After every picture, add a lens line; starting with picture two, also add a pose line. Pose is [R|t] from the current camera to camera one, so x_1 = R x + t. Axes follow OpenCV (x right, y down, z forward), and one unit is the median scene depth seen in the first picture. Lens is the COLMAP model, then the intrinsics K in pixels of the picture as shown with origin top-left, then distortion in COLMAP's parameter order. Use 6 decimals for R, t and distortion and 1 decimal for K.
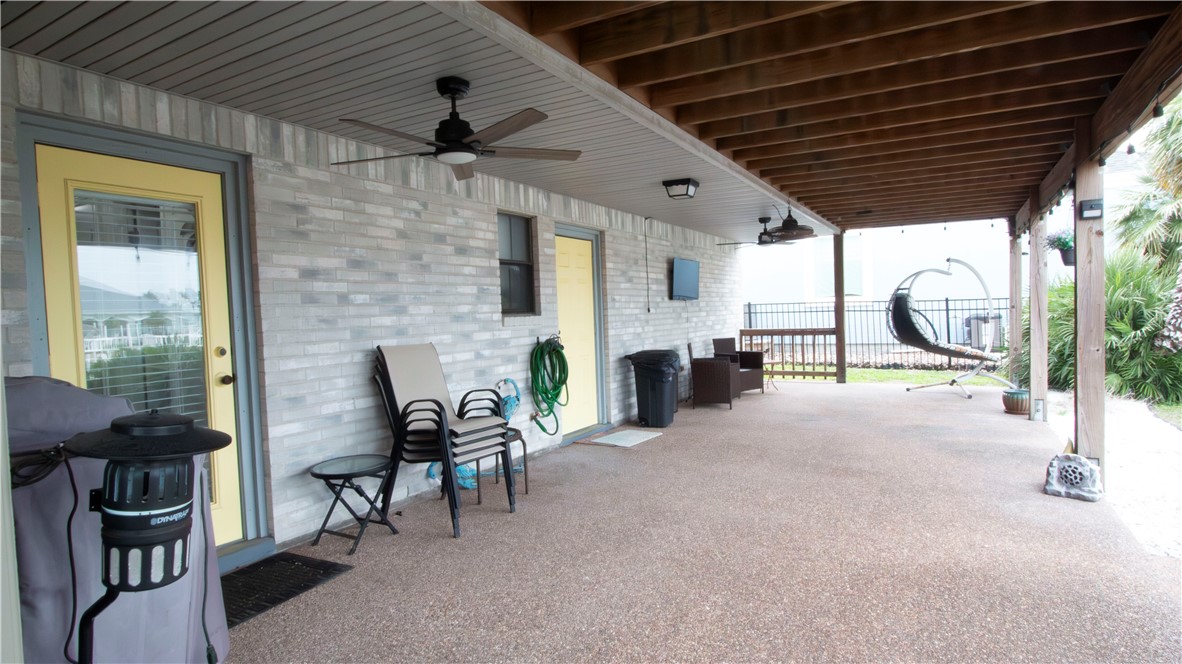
lens RADIAL K [[634.1, 0, 593.6], [0, 634.1, 334.0], [0, 0, 1]] dist [-0.003116, 0.001795]
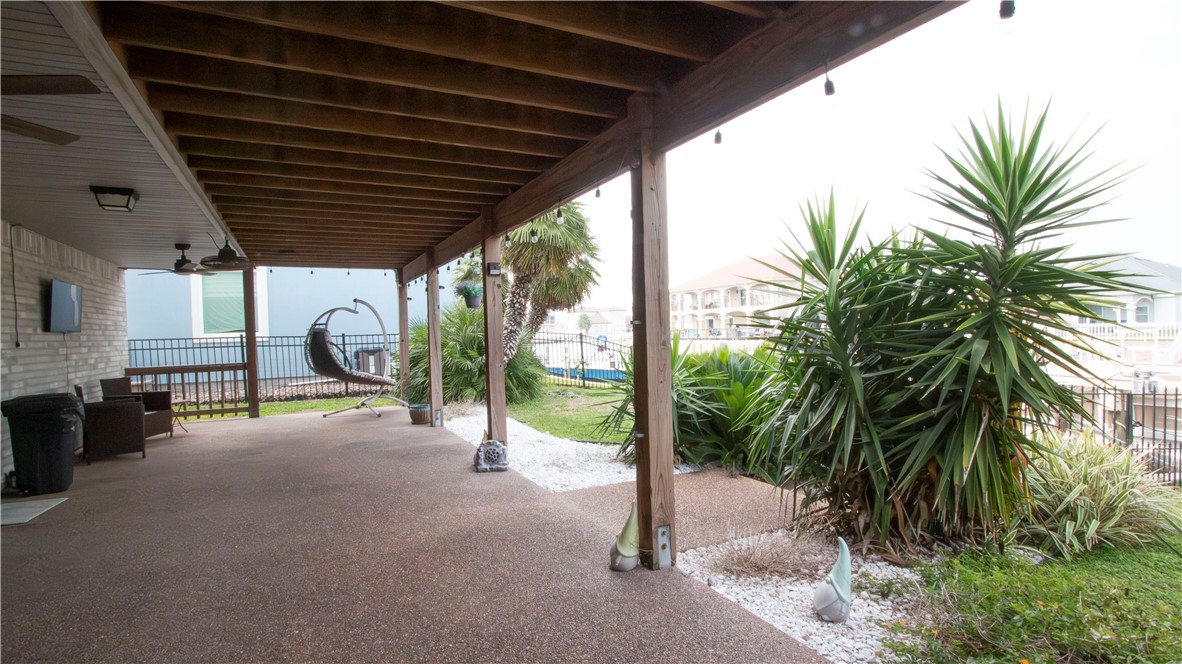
lens RADIAL K [[605.1, 0, 590.2], [0, 605.1, 337.5], [0, 0, 1]] dist [-0.002977, -0.000163]
pose [[0.571001, 0.003779, 0.820940, -0.105544], [0.042433, 0.998517, -0.034110, 0.007402], [-0.819852, 0.054312, 0.569994, 0.017238]]
